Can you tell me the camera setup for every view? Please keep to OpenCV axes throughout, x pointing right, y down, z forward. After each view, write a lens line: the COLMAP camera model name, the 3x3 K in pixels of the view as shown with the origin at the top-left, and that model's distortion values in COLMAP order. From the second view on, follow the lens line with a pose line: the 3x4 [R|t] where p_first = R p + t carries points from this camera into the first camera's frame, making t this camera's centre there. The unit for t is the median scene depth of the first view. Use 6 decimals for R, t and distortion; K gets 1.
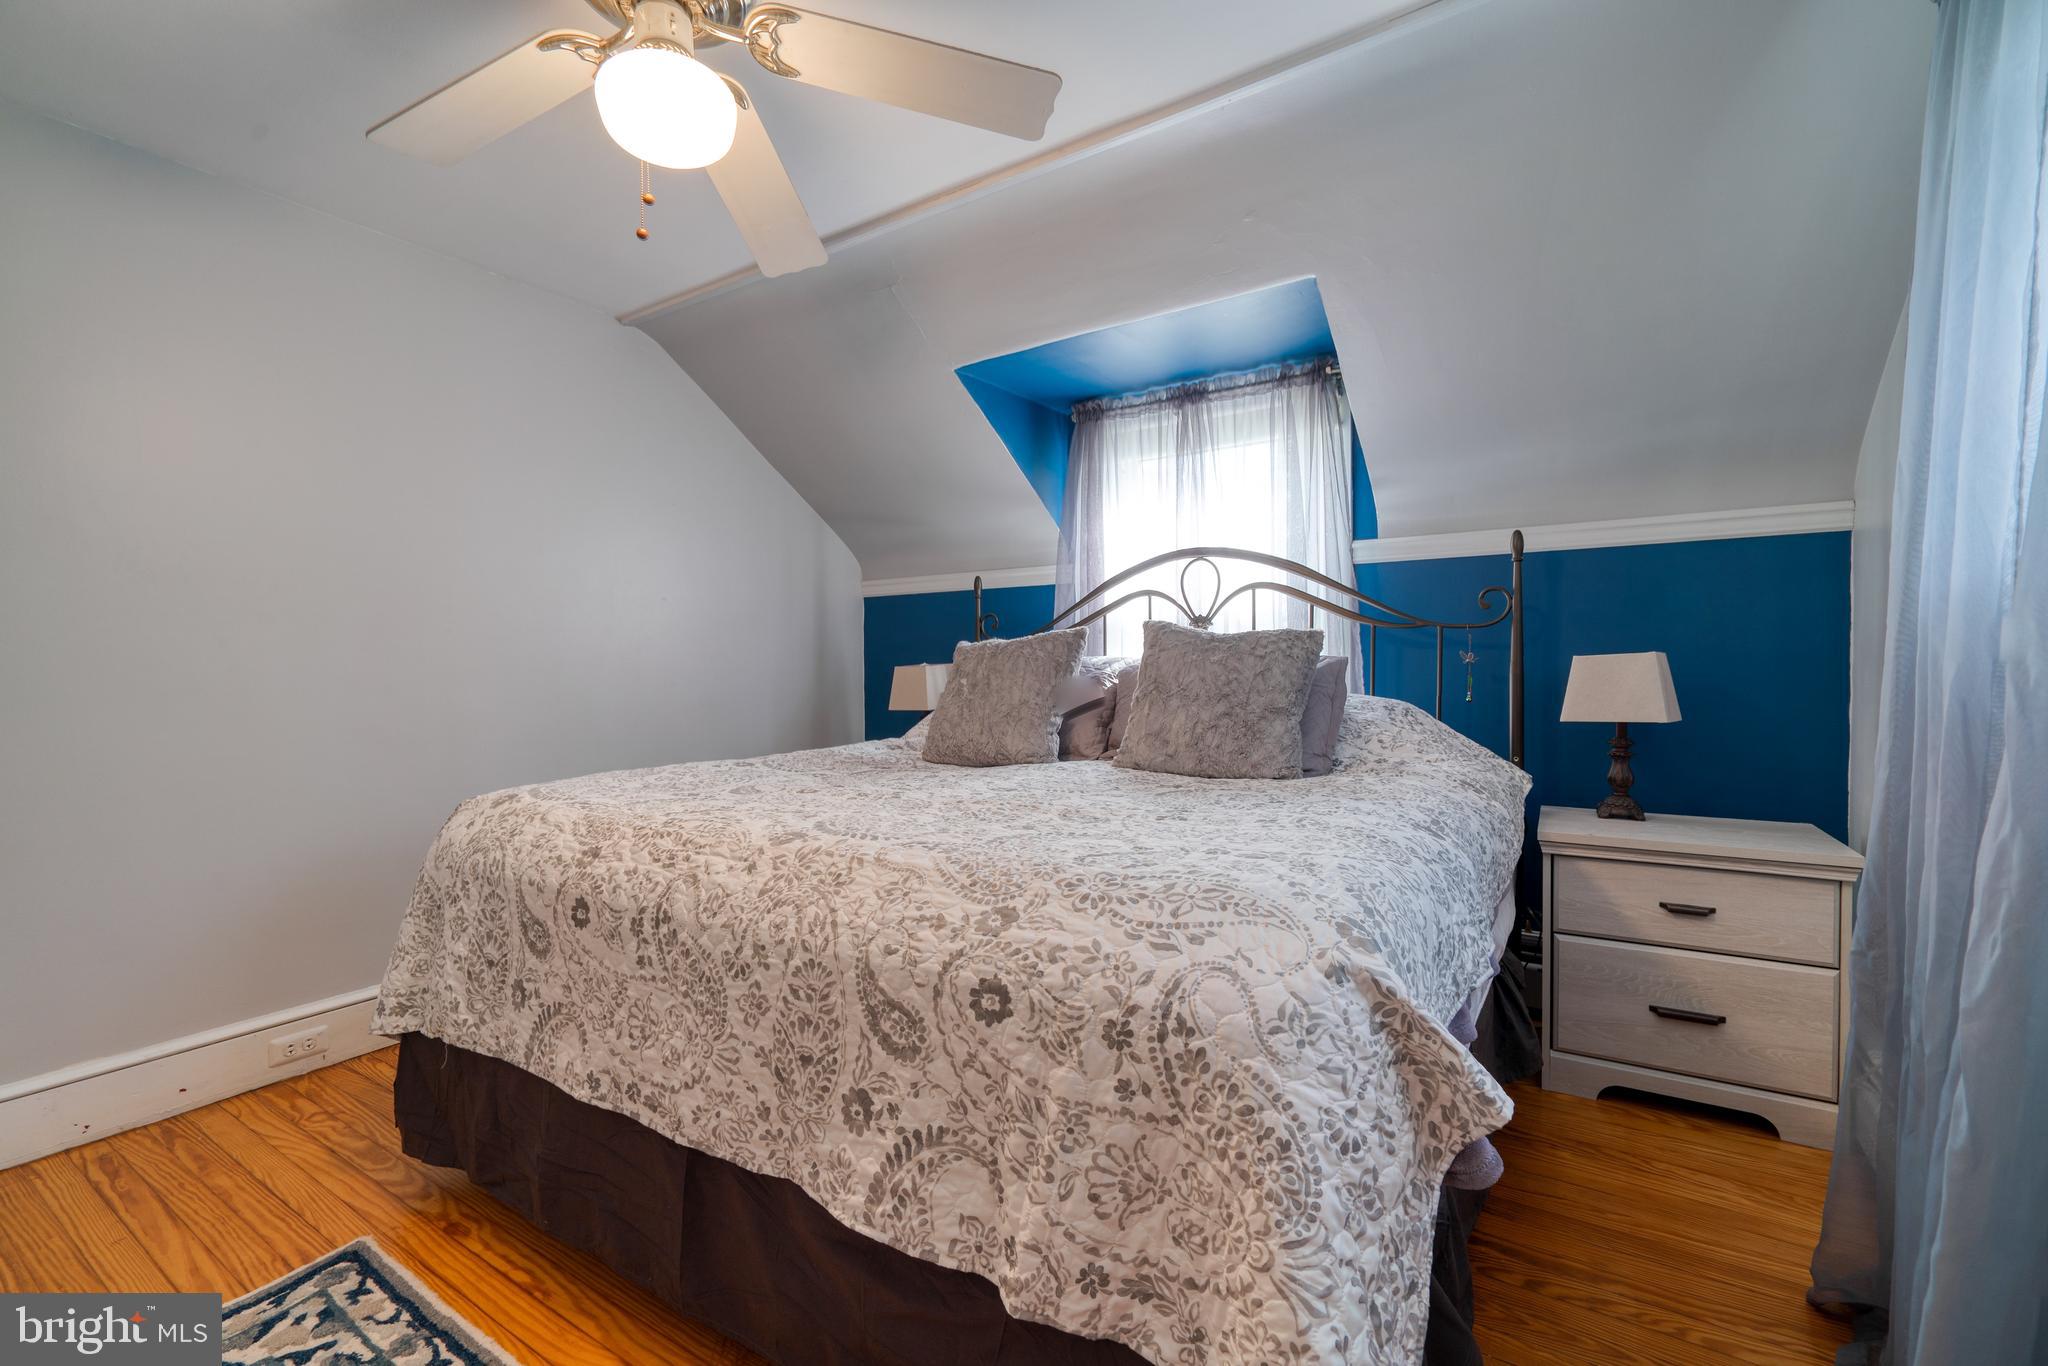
lens RADIAL K [[876.7, 0, 1025.7], [0, 876.7, 686.5], [0, 0, 1]] dist [-0.005119, 0.000922]
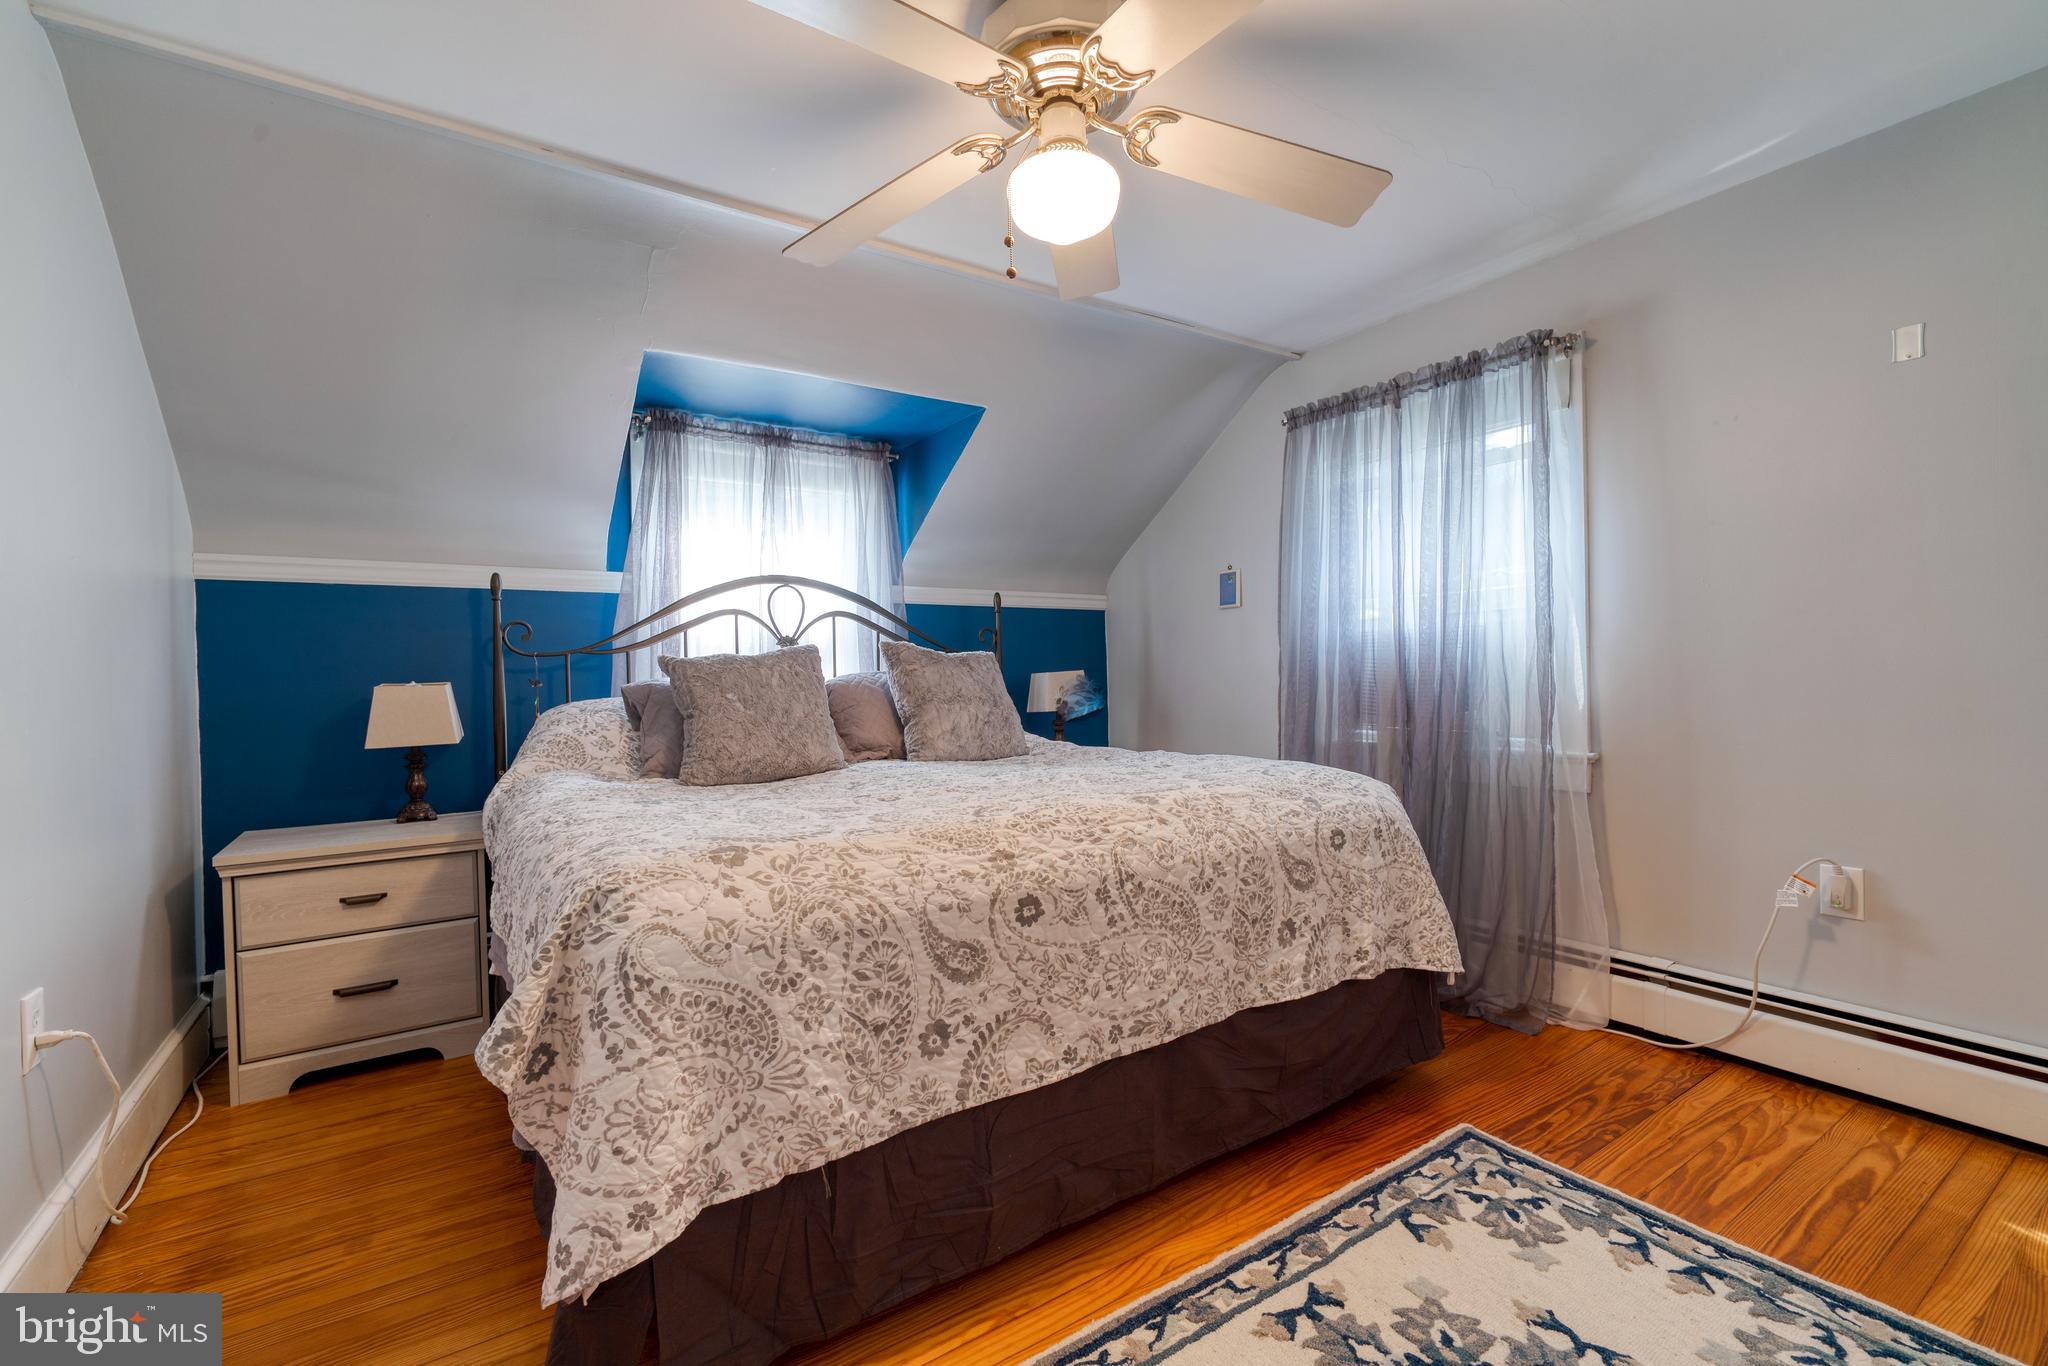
lens RADIAL K [[876.7, 0, 1025.7], [0, 876.7, 686.5], [0, 0, 1]] dist [-0.005119, 0.000922]
pose [[0.392360, -0.008222, 0.919775, -1.554567], [0.035426, 0.999353, -0.006179, 0.001267], [-0.919129, 0.035009, 0.392398, 0.627541]]
